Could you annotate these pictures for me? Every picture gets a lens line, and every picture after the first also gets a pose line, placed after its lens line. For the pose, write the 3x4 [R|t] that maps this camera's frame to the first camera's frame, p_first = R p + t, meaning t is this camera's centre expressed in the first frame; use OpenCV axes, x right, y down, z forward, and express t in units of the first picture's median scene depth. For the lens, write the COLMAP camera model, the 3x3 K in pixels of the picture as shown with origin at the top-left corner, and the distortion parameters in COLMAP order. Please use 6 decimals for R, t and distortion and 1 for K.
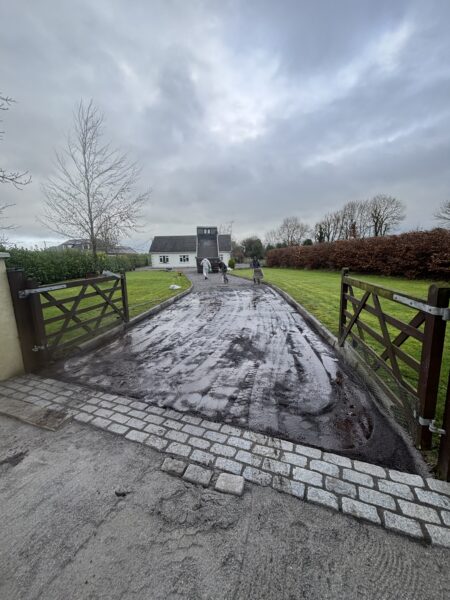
lens RADIAL K [[239.9, 0, 225.1], [0, 239.9, 299.1], [0, 0, 1]] dist [-0.000054, -0.000650]
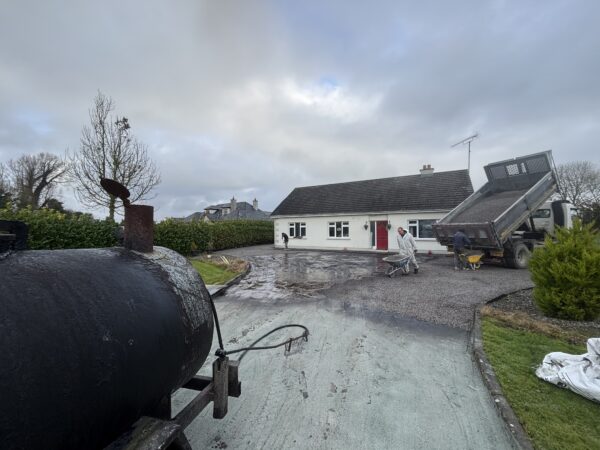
lens RADIAL K [[239.9, 0, 299.5], [0, 239.9, 228.8], [0, 0, 1]] dist [-0.000054, -0.000650]
pose [[0.876884, 0.014807, -0.480474, -0.097160], [-0.100001, 0.983277, -0.152204, -0.336026], [0.470186, 0.181514, 0.863700, 2.044656]]
